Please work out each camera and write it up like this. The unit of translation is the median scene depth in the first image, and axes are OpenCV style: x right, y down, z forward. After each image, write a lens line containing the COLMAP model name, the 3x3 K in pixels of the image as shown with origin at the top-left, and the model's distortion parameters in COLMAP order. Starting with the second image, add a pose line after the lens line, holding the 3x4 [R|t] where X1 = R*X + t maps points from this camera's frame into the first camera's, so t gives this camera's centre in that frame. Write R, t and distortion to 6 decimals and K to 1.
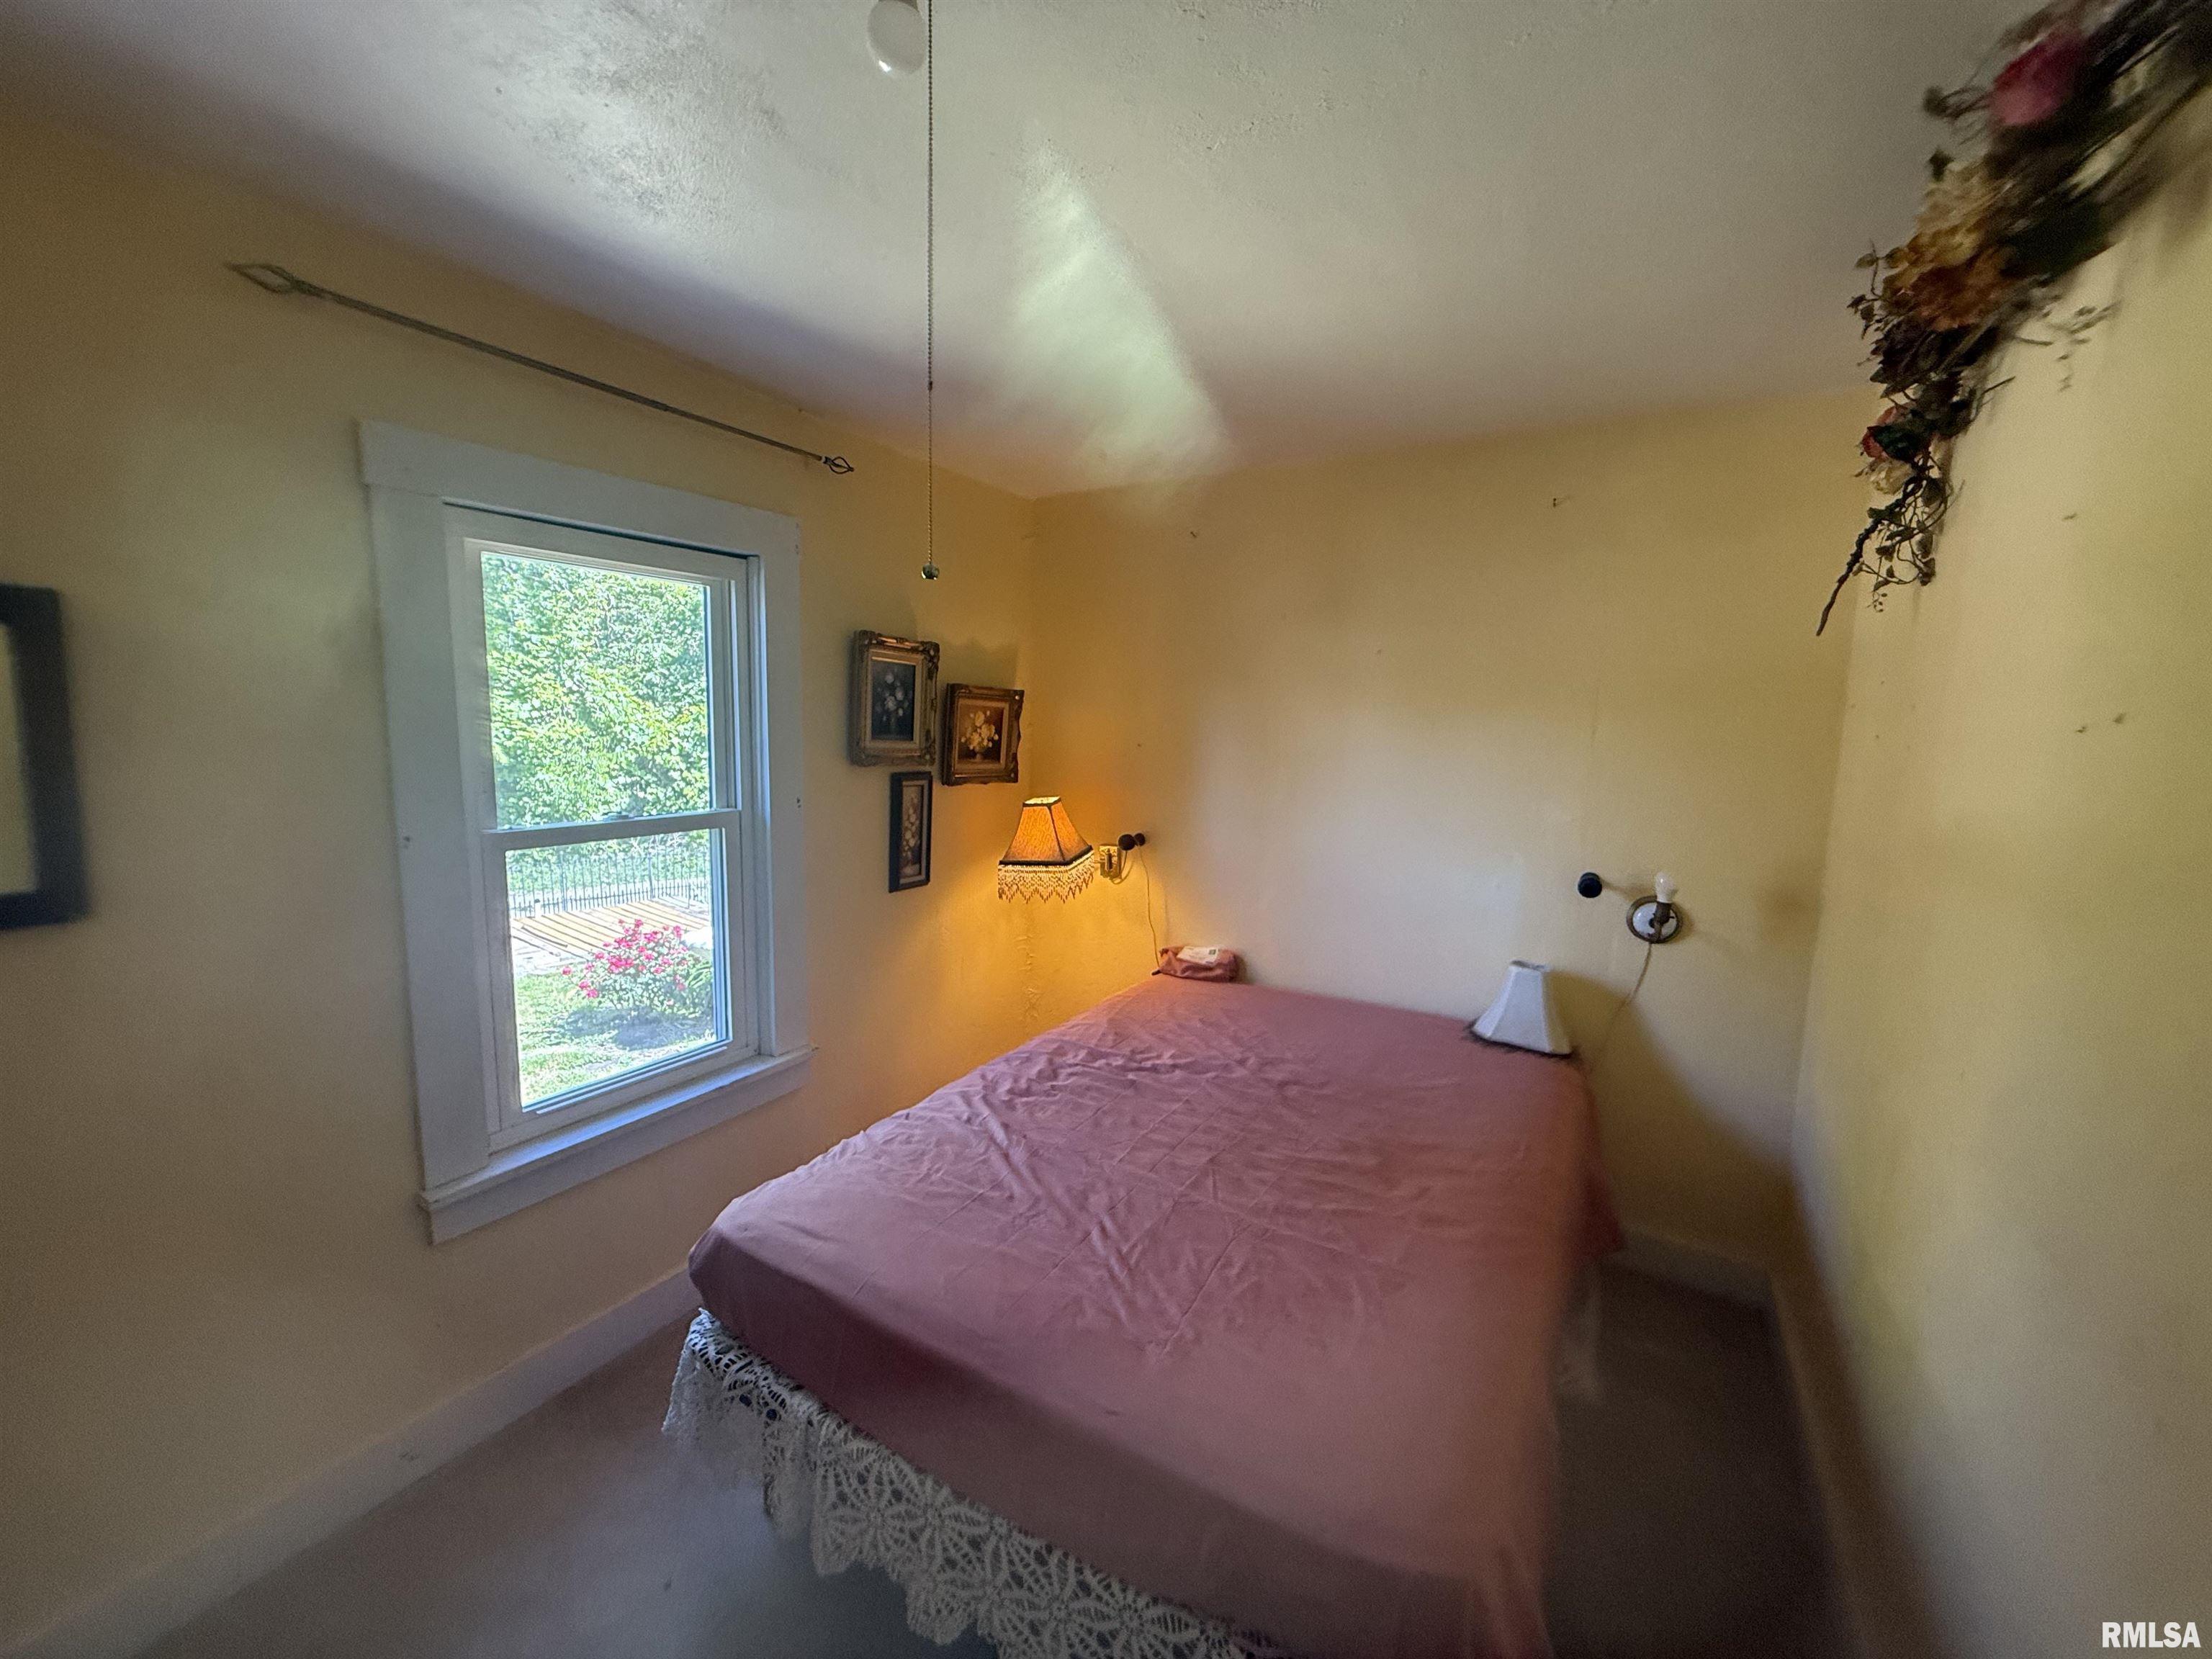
lens RADIAL K [[868.1, 0, 1099.2], [0, 868.1, 829.0], [0, 0, 1]] dist [-0.008932, -0.000037]
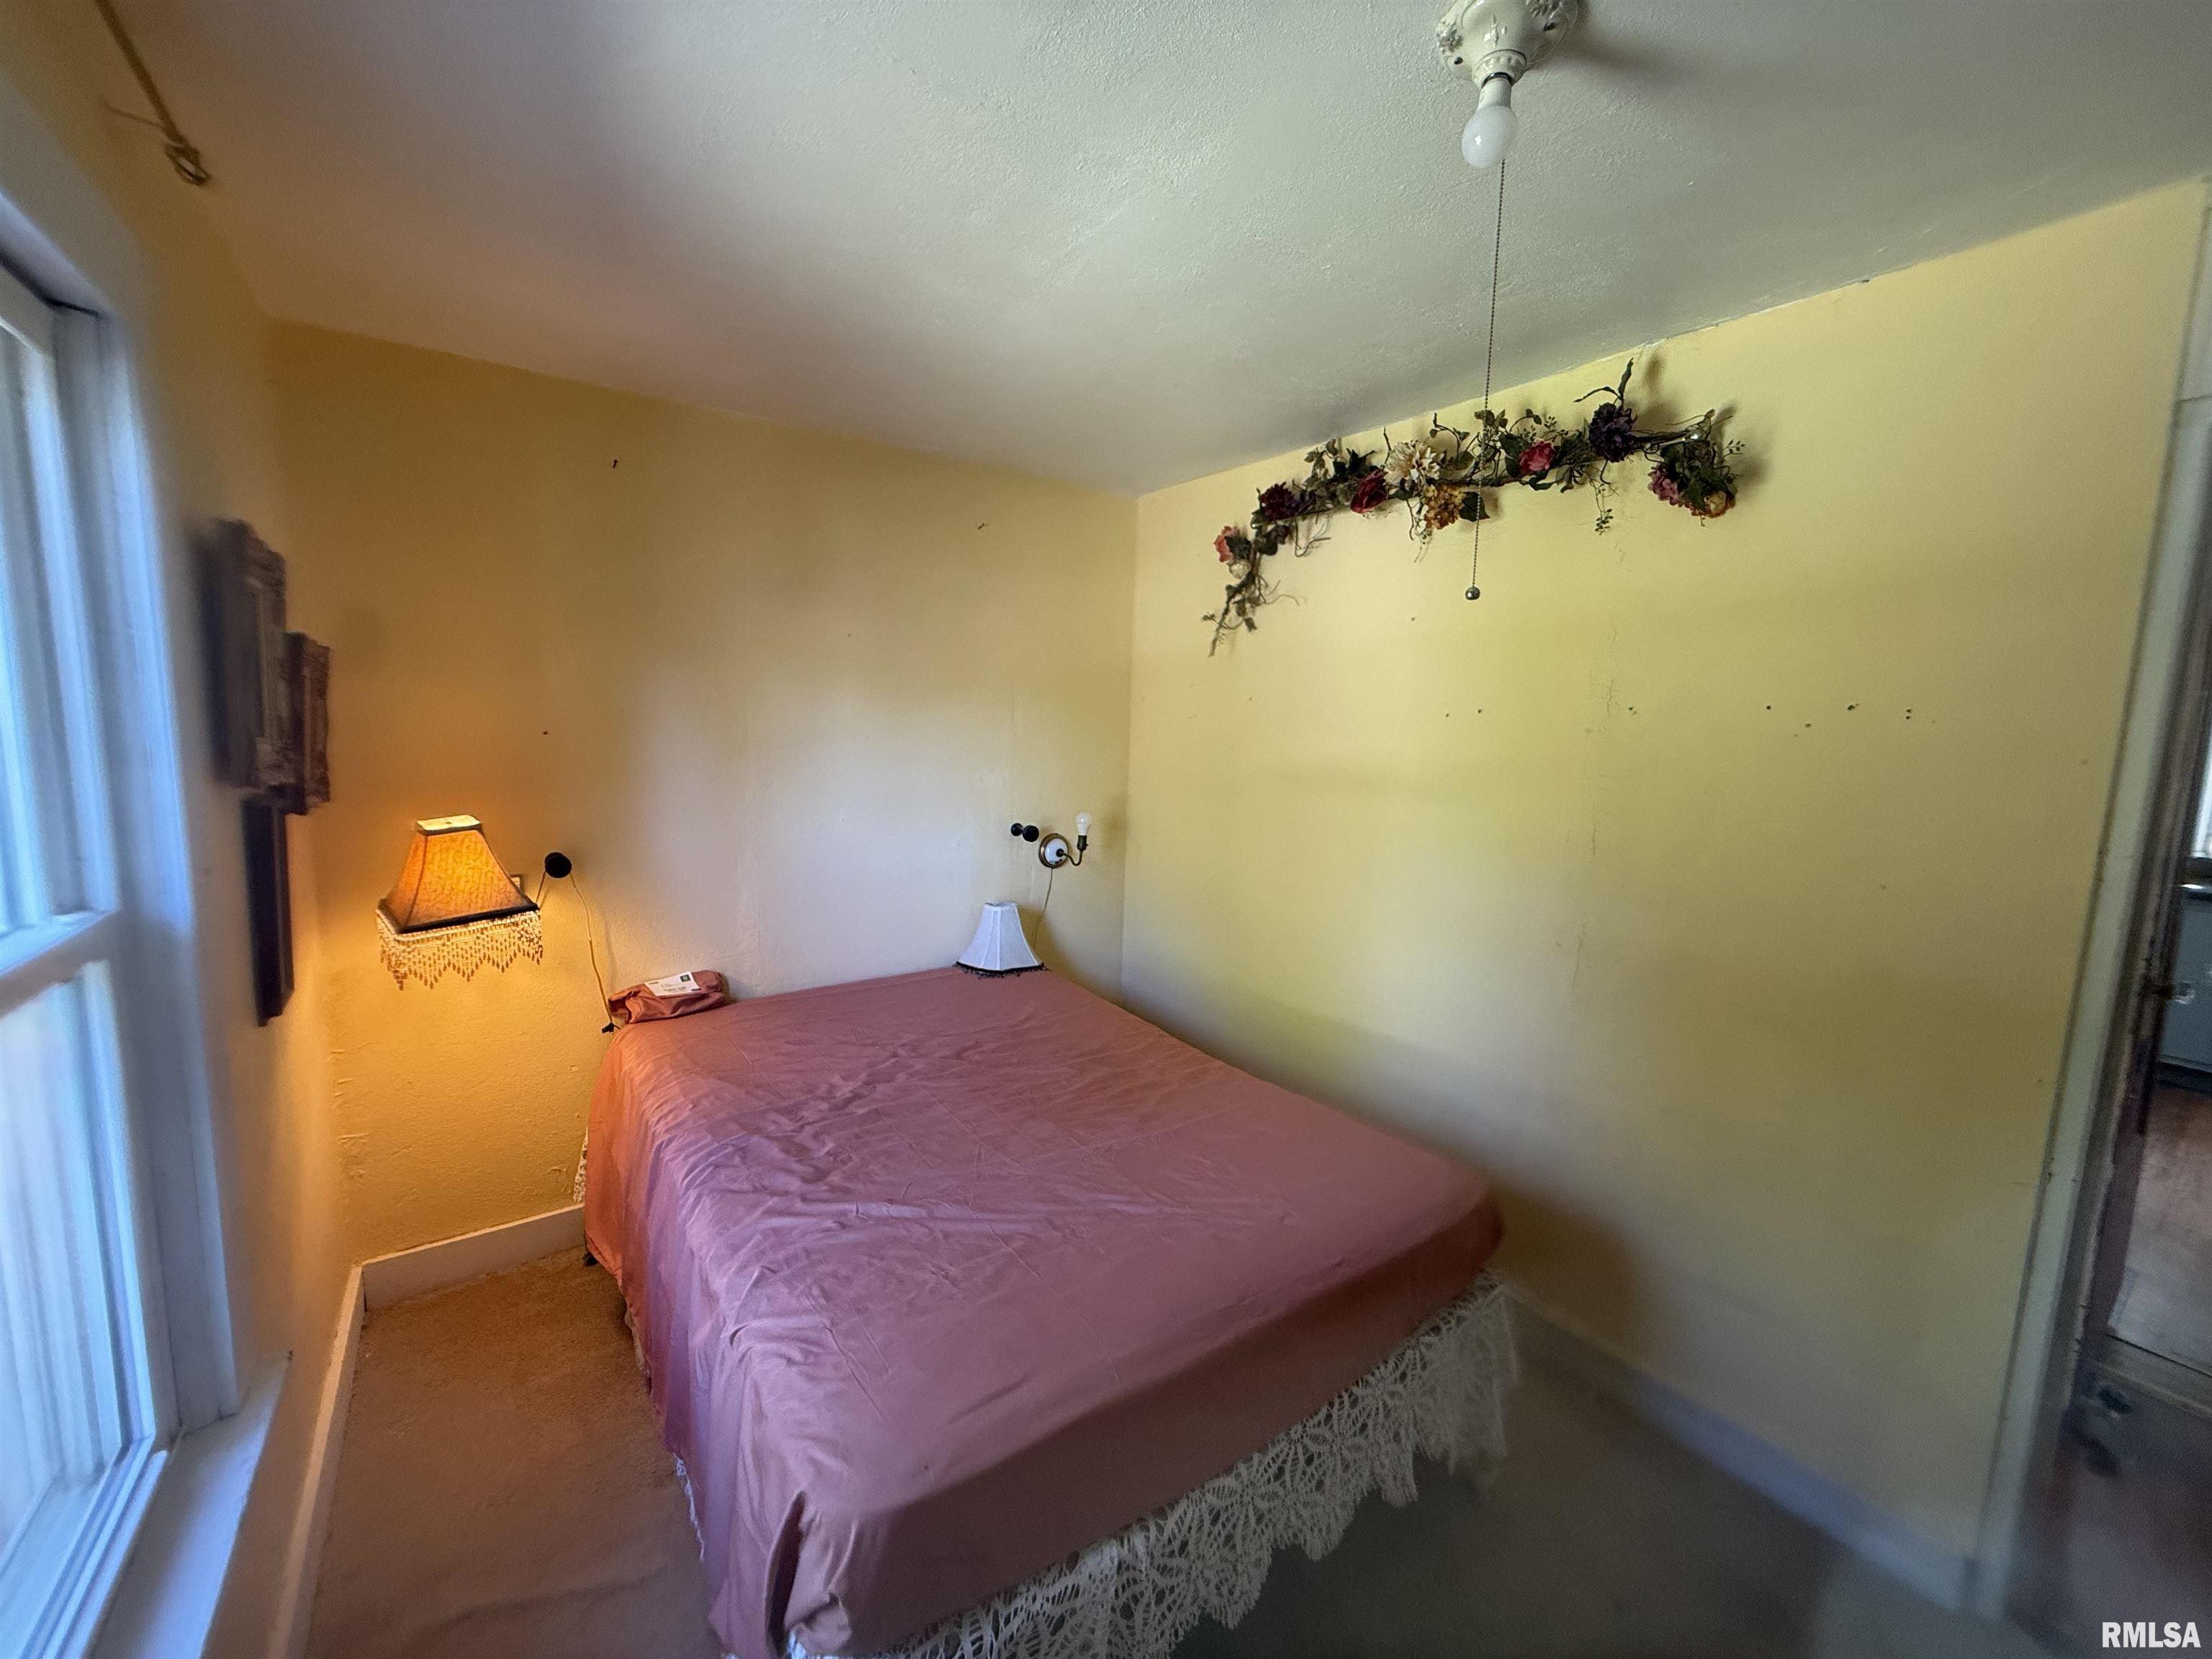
lens RADIAL K [[868.1, 0, 1099.2], [0, 868.1, 829.0], [0, 0, 1]] dist [-0.008932, -0.000037]
pose [[0.404972, -0.123398, 0.905964, -0.606831], [0.098754, 0.990958, 0.090830, -0.051283], [-0.908980, 0.052684, 0.413497, 0.387685]]
